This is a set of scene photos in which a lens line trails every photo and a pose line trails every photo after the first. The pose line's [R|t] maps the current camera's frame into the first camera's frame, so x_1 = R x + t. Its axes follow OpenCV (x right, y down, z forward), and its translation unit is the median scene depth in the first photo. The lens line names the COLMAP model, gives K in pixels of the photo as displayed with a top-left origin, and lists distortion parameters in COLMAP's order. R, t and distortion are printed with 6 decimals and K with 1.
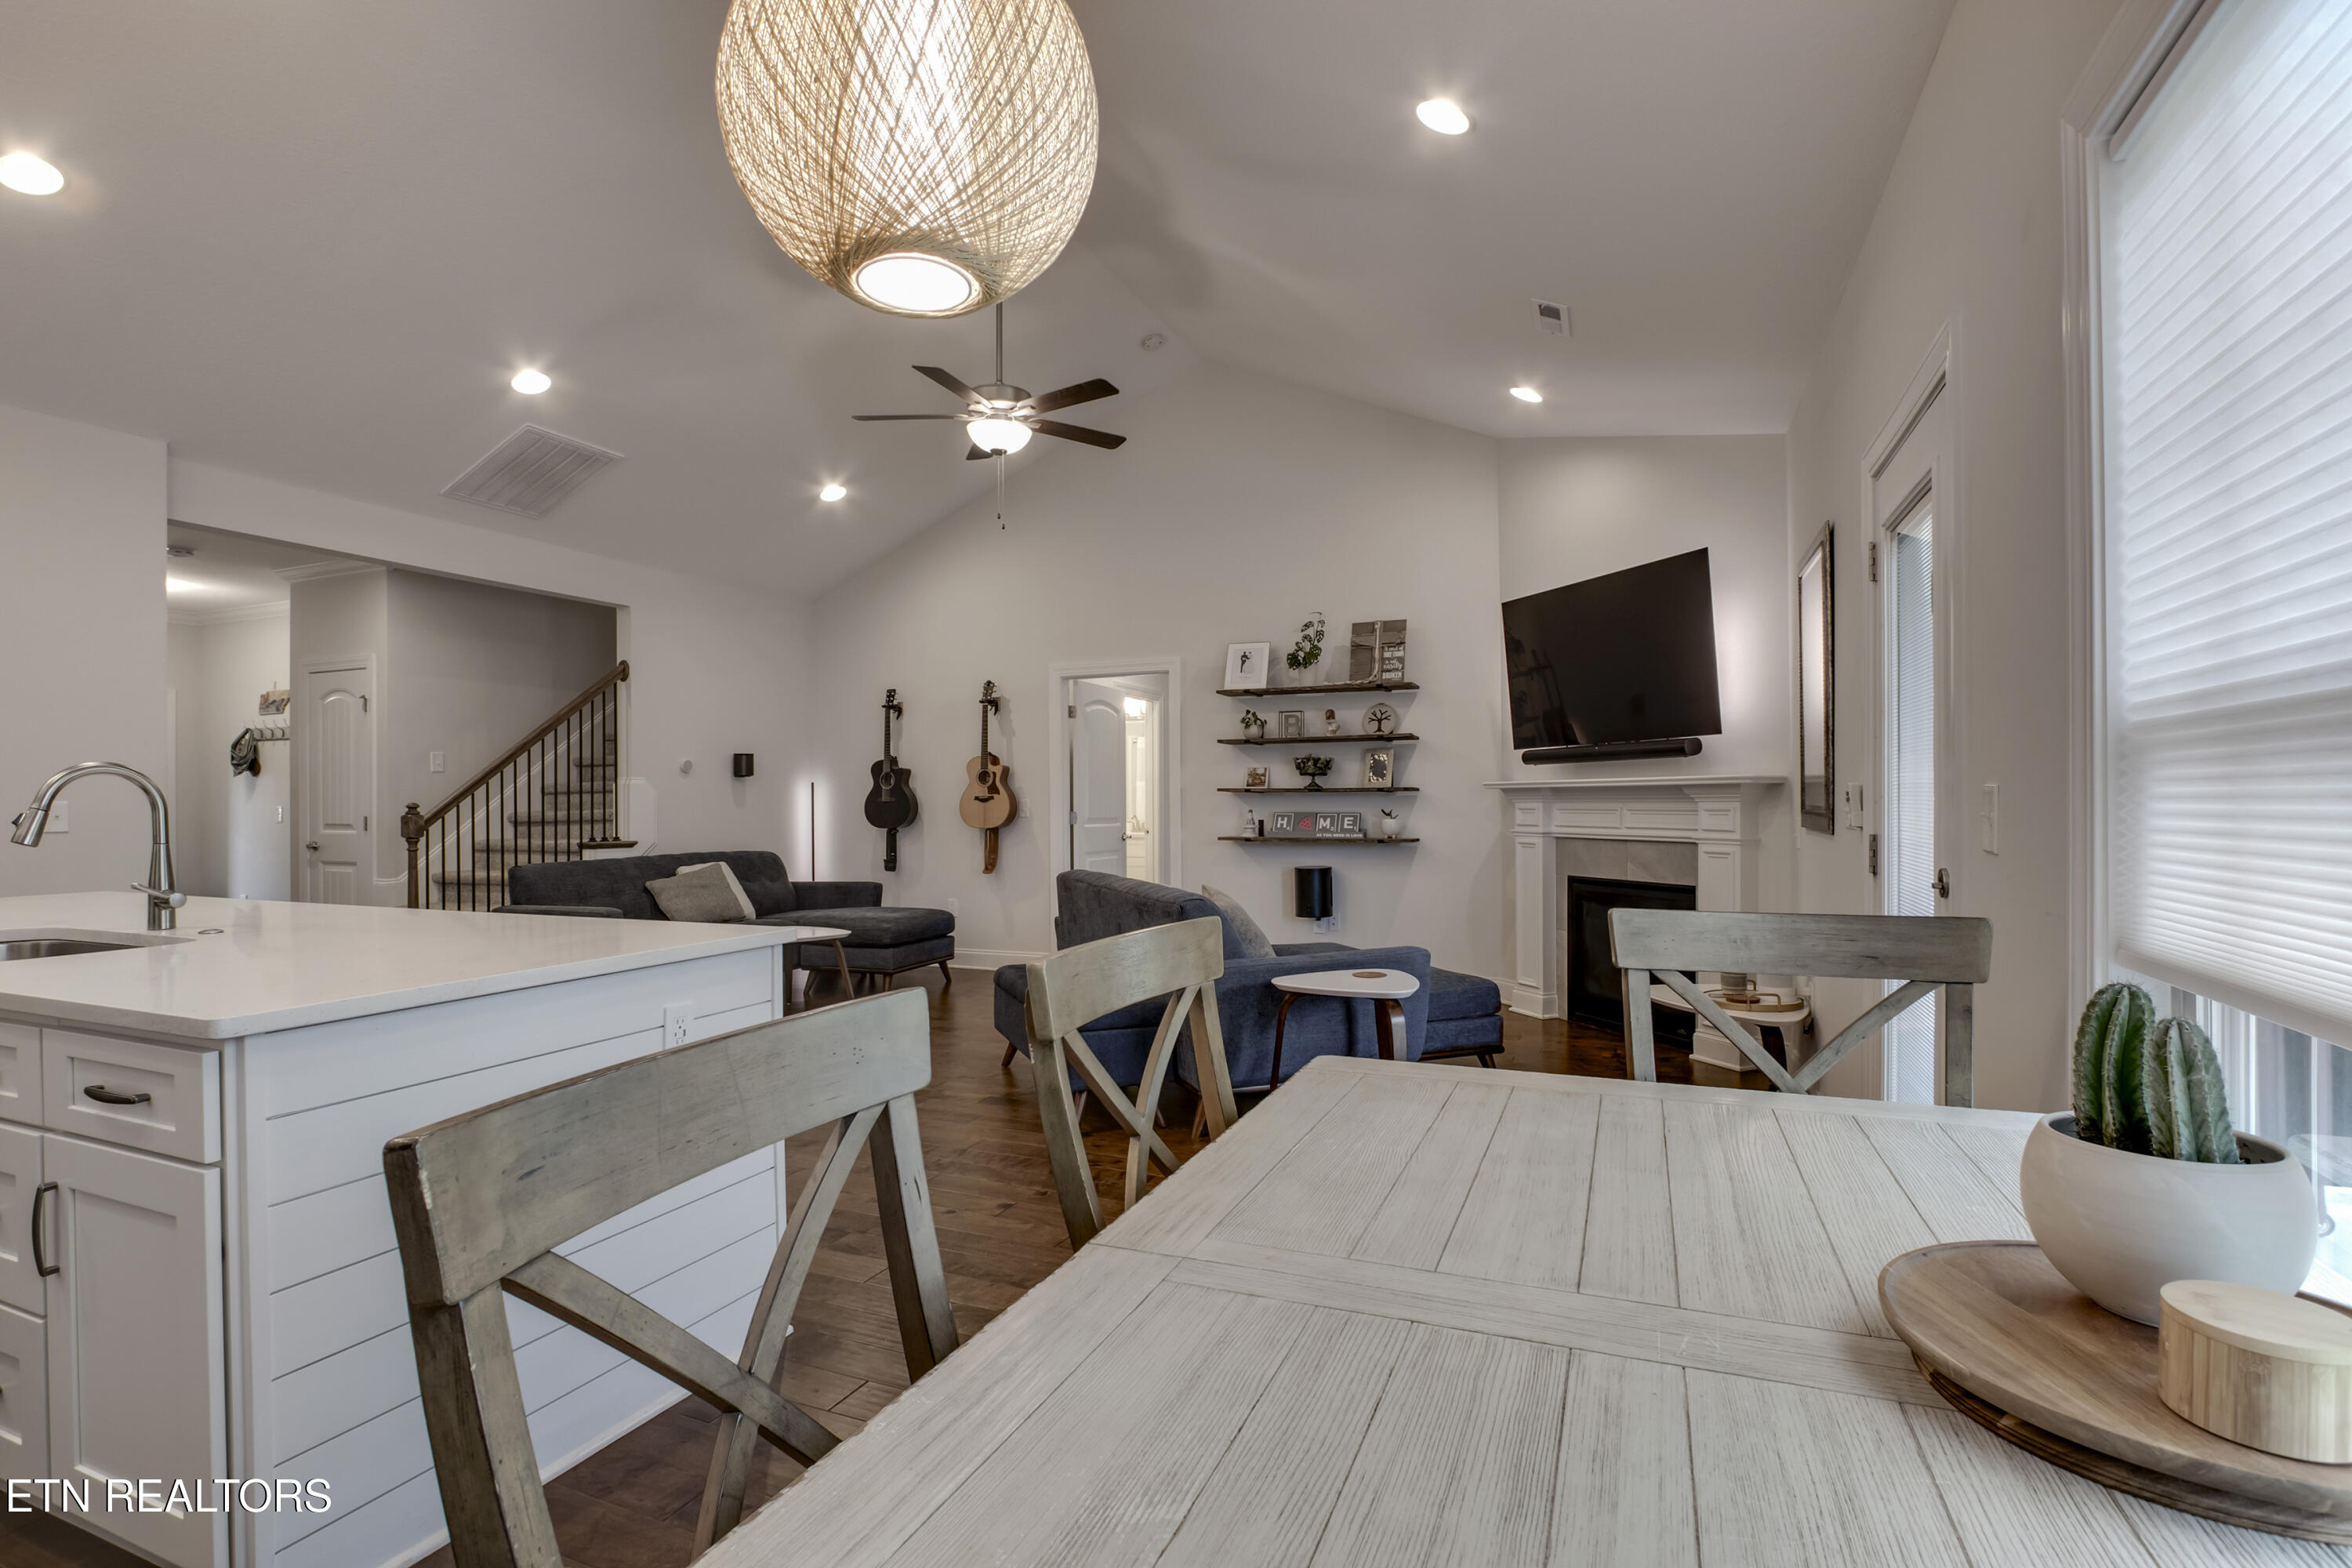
lens RADIAL K [[1099.5, 0, 1174.8], [0, 1099.5, 802.9], [0, 0, 1]] dist [-0.029554, 0.006046]
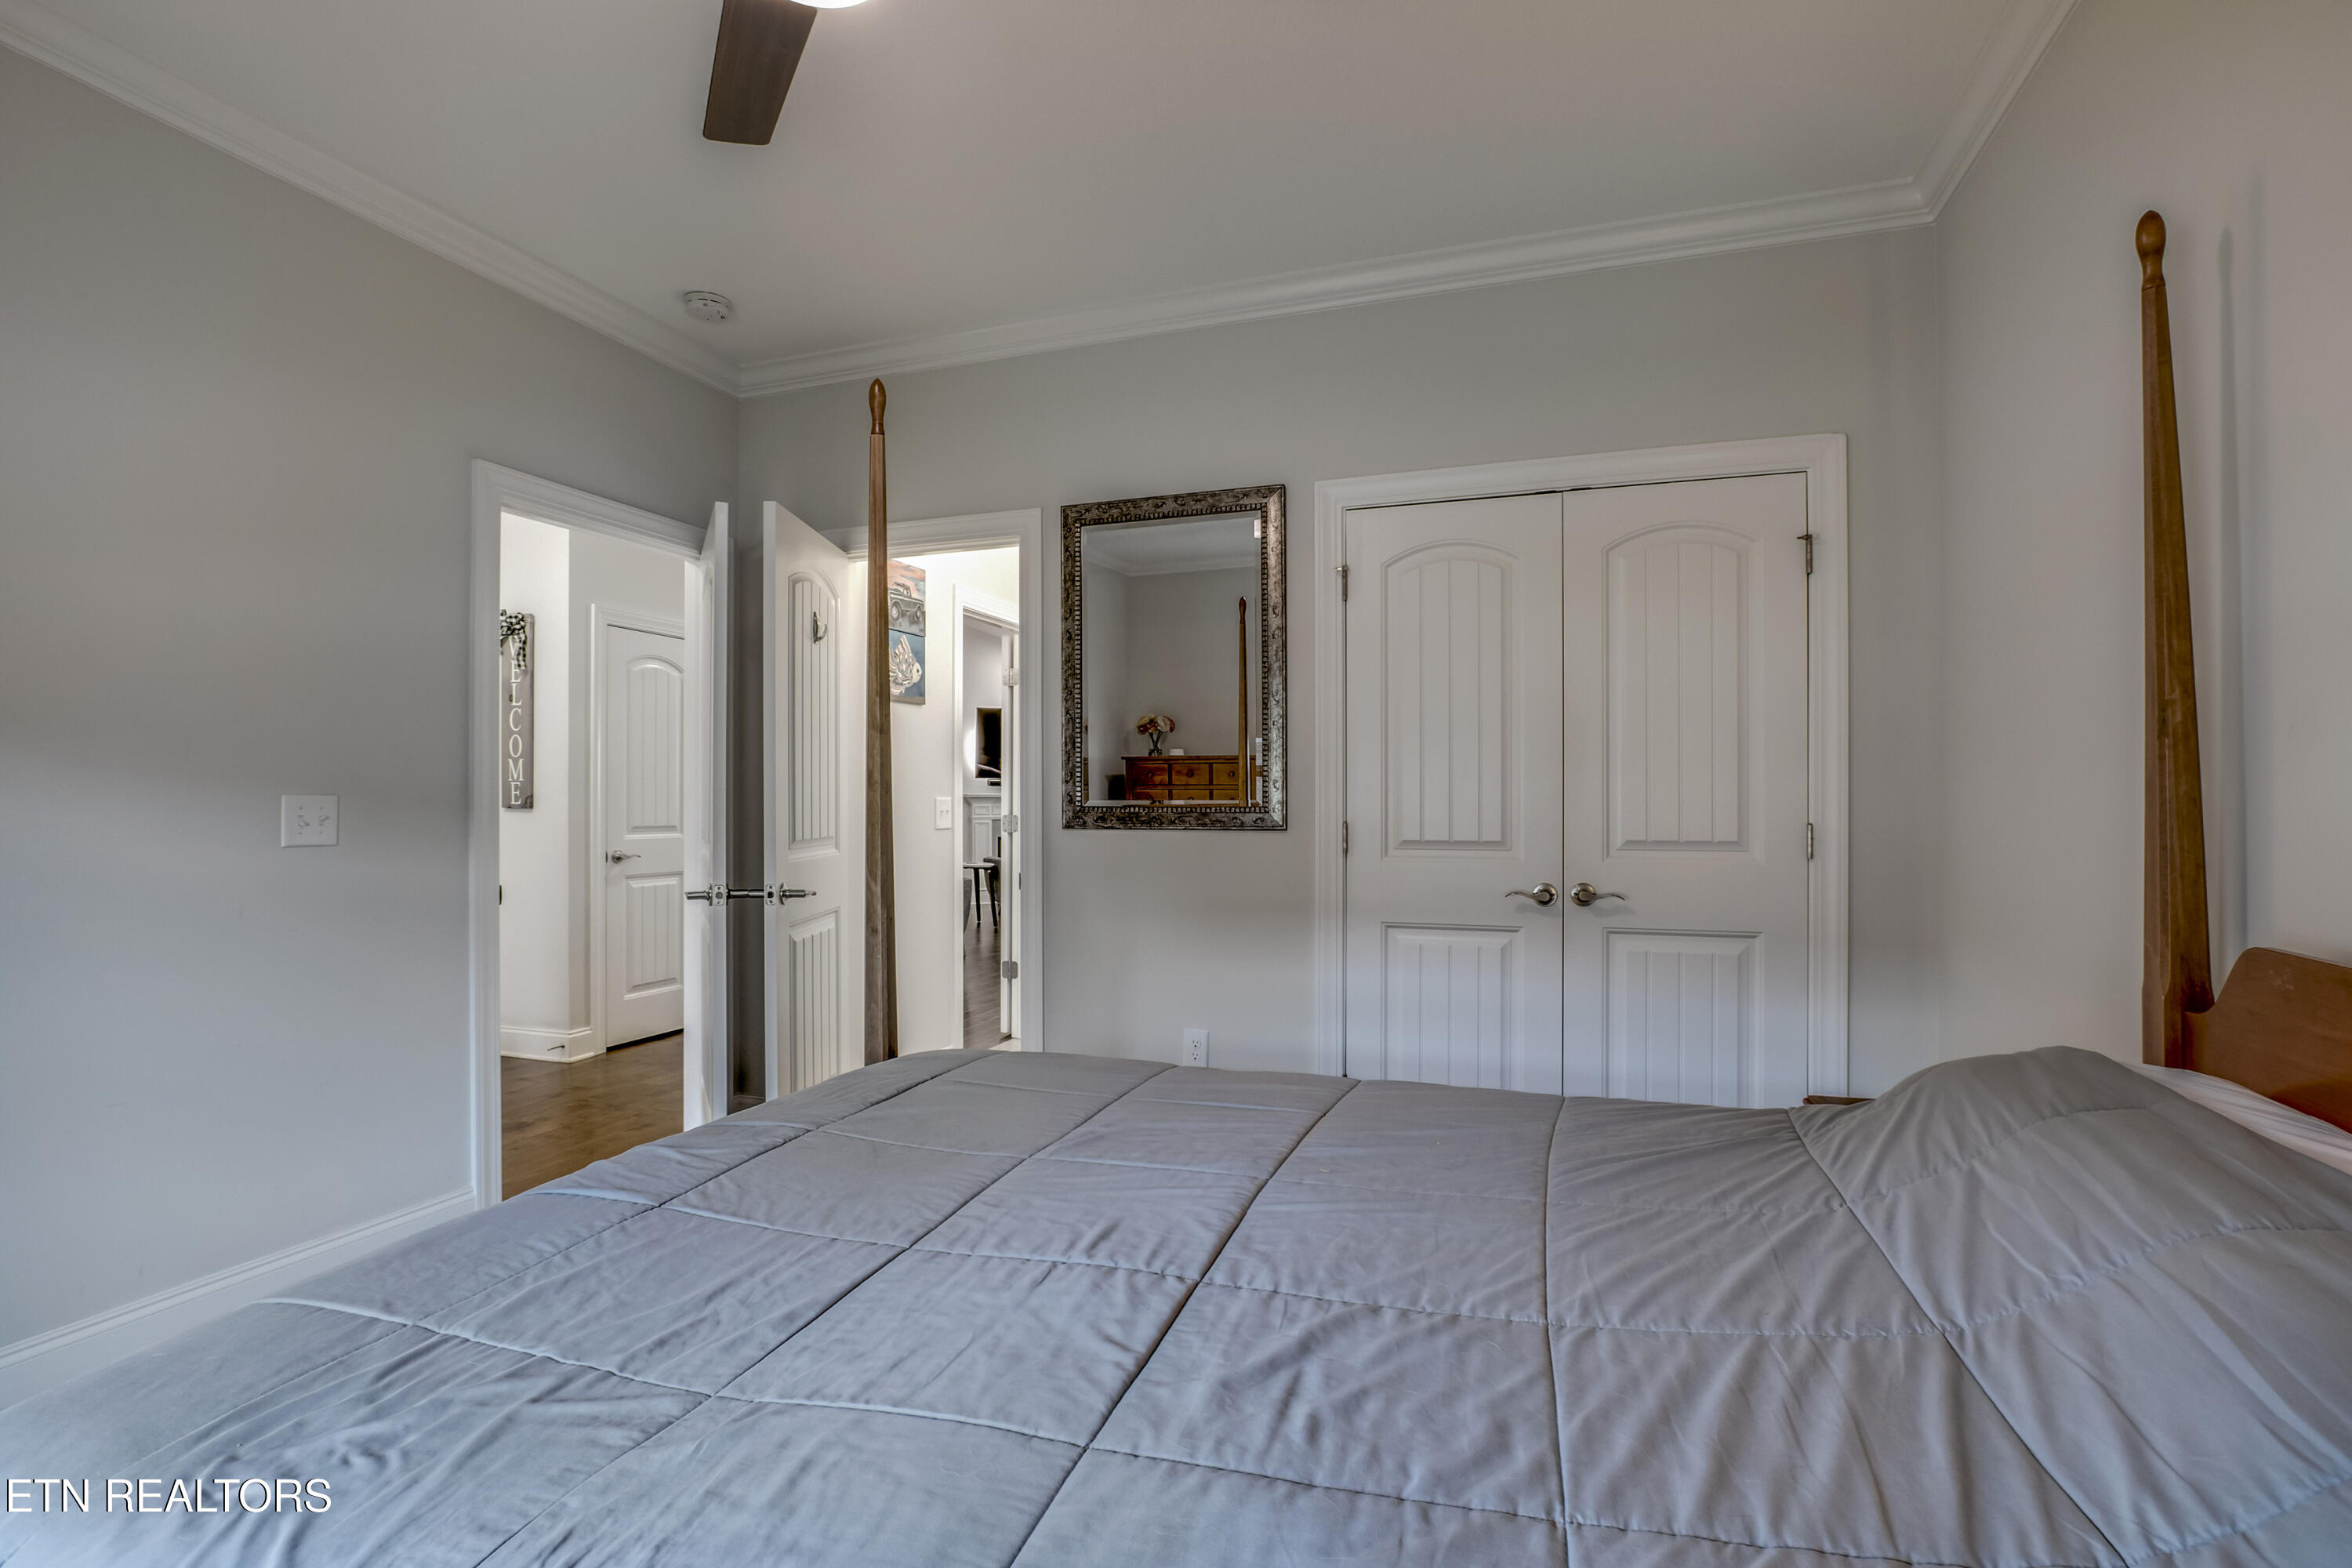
lens RADIAL K [[1099.5, 0, 1180.0], [0, 1099.5, 796.9], [0, 0, 1]] dist [-0.029554, 0.006046]
pose [[-0.067555, 0.009830, 0.997667, -1.642048], [0.000751, 0.999952, -0.009802, 0.006951], [-0.997715, 0.000087, -0.067559, 0.690677]]
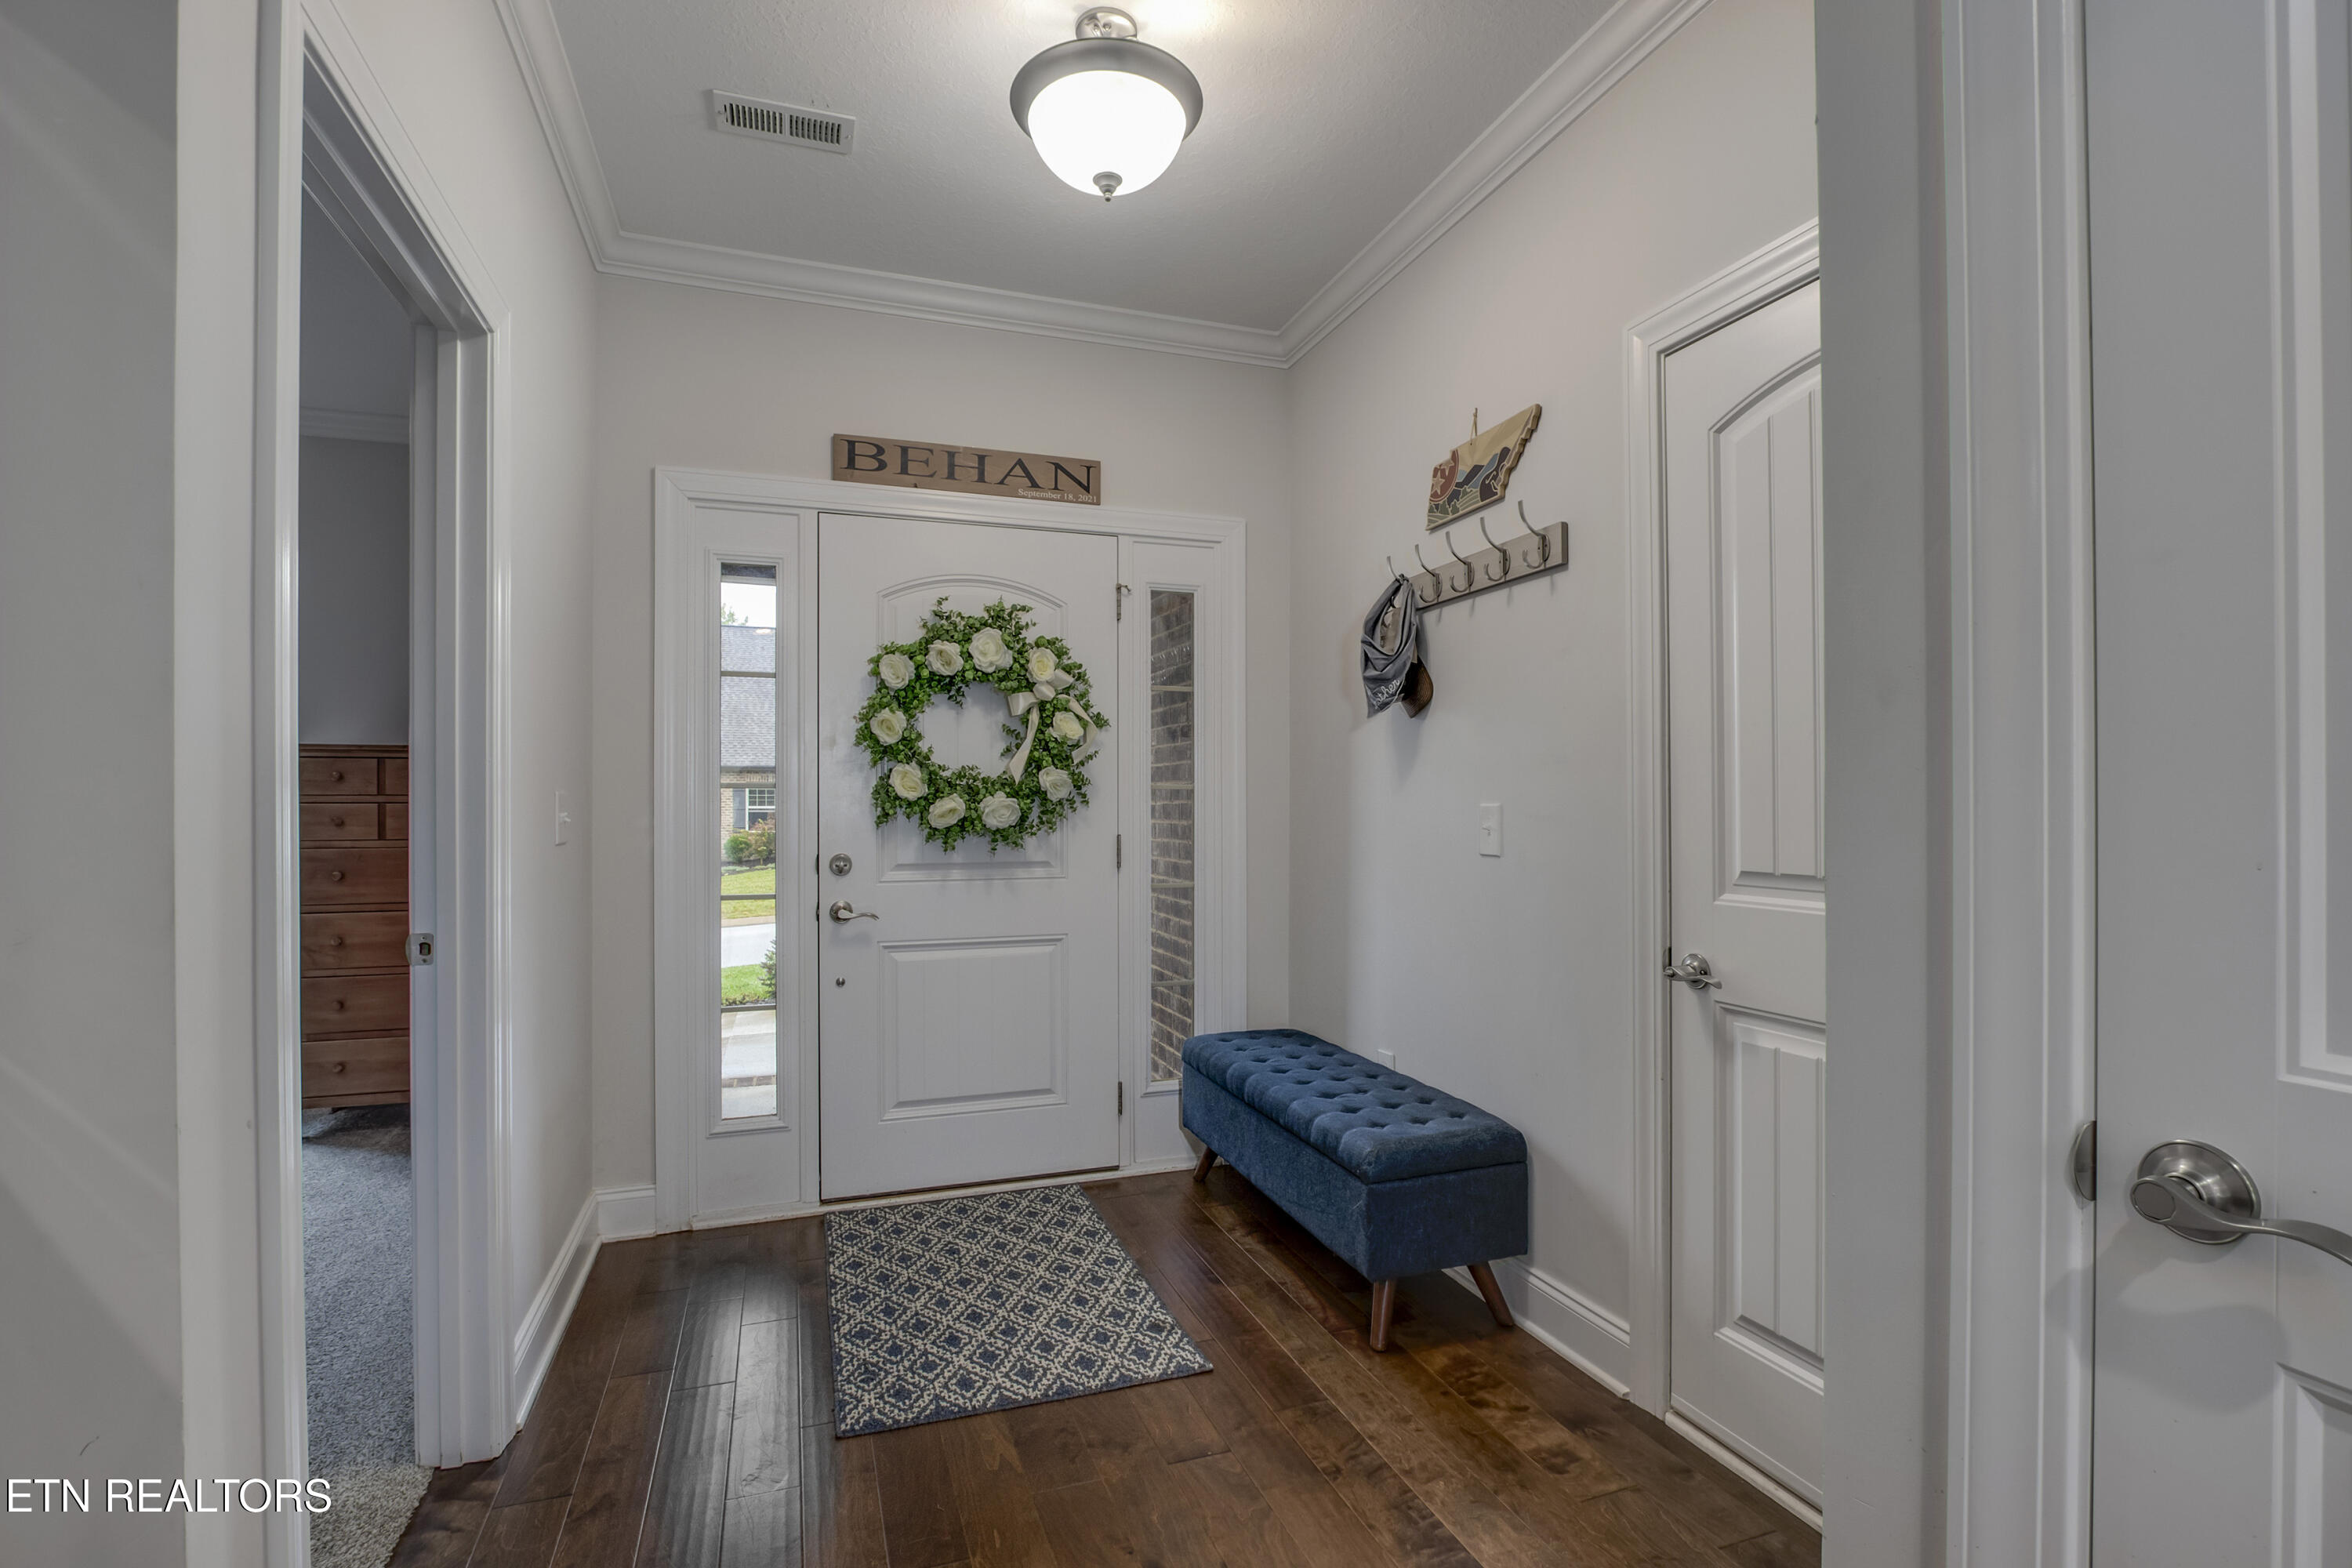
lens RADIAL K [[1099.5, 0, 1177.7], [0, 1099.5, 806.6], [0, 0, 1]] dist [-0.029554, 0.006046]
pose [[0.676779, 0.002289, -0.736183, -0.819172], [-0.001388, 0.999997, 0.001833, 0.003830], [0.736185, -0.000219, 0.676780, 0.897789]]
